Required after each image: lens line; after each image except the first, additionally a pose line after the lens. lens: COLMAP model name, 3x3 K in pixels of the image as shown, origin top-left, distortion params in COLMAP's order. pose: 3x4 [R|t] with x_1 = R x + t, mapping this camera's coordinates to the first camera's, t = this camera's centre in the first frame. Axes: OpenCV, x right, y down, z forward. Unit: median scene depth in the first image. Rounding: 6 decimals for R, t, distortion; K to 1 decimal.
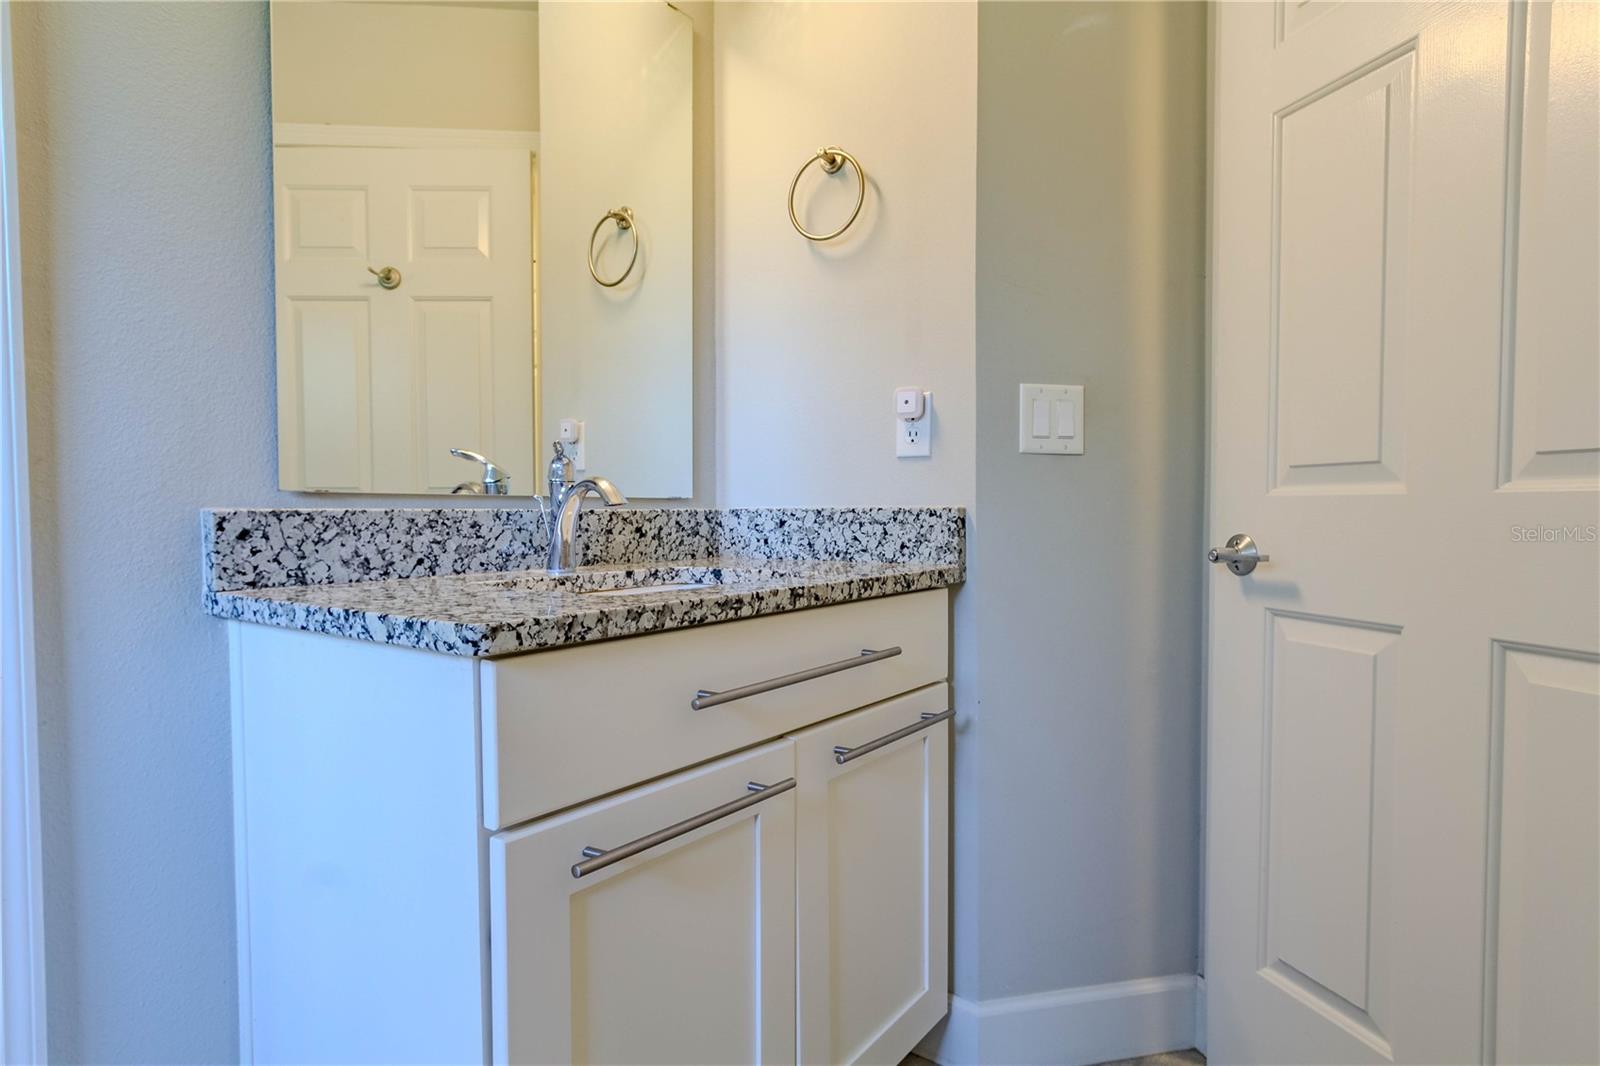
lens RADIAL K [[890.7, 0, 803.8], [0, 890.7, 537.0], [0, 0, 1]] dist [-0.000870, 0.002551]
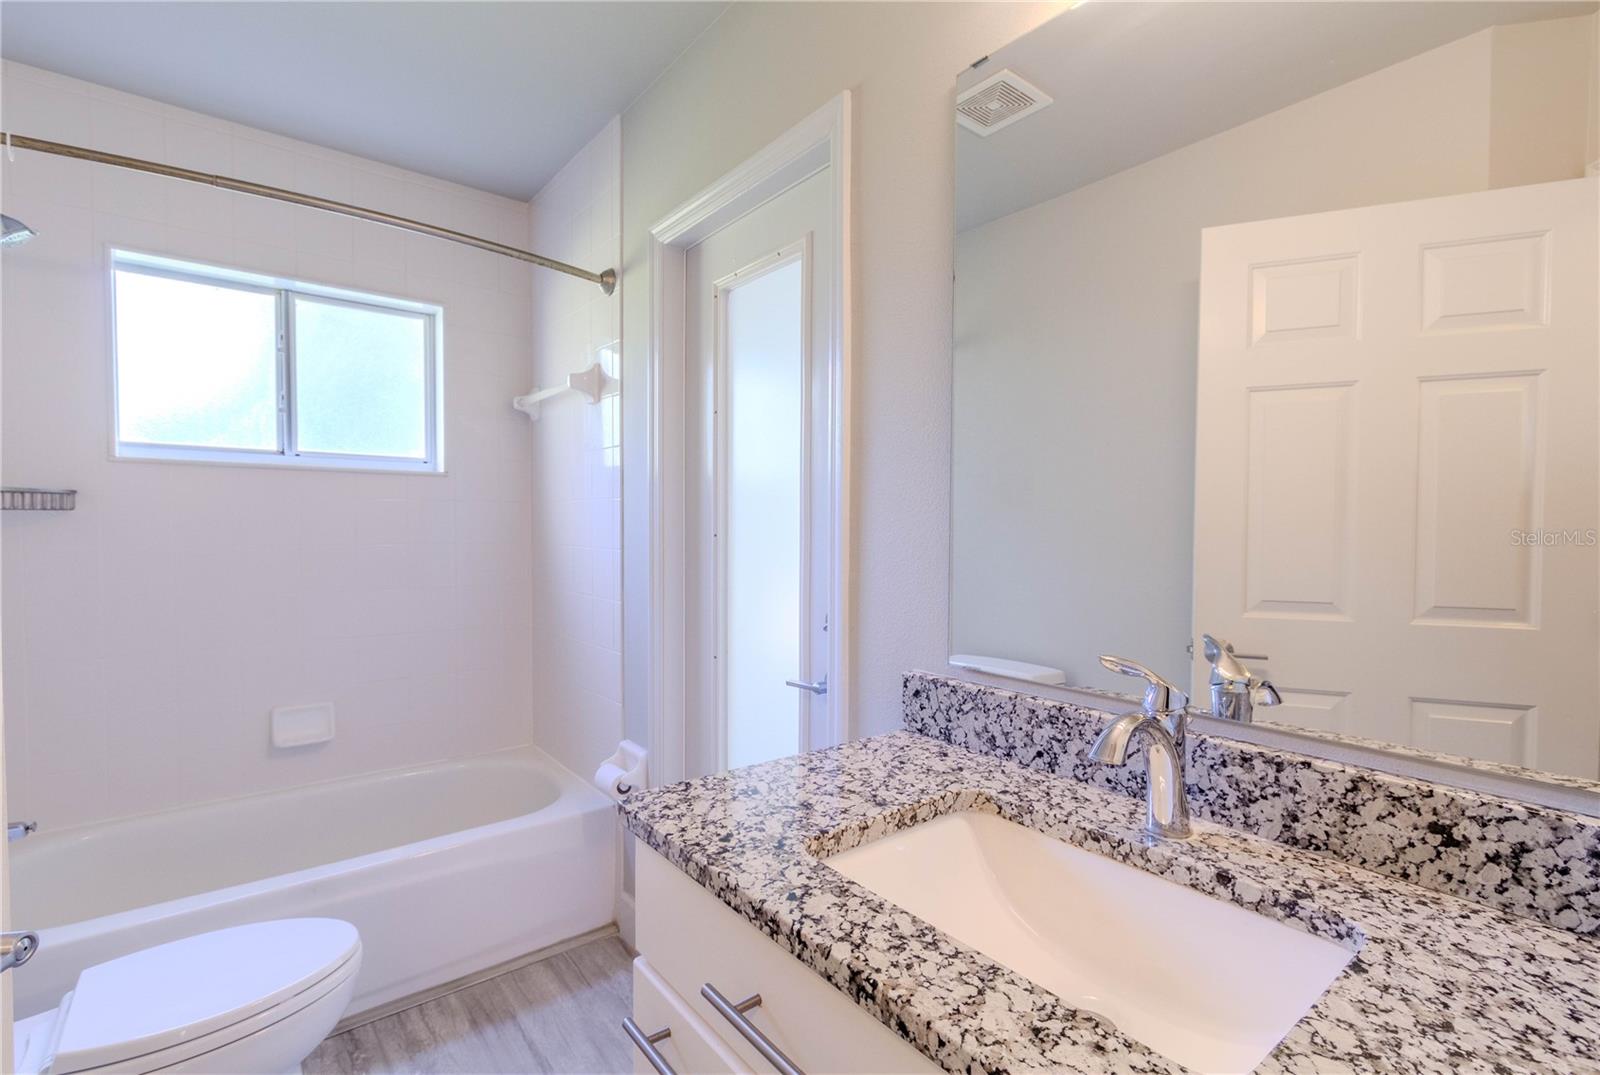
lens RADIAL K [[736.2, 0, 800.0], [0, 736.2, 537.5], [0, 0, 1]] dist [0.031007, -0.012022]
pose [[-0.273037, 0.016252, -0.961866, 0.439638], [-0.036908, 0.998944, 0.027356, -0.230071], [0.961295, 0.042970, -0.272148, 0.969654]]
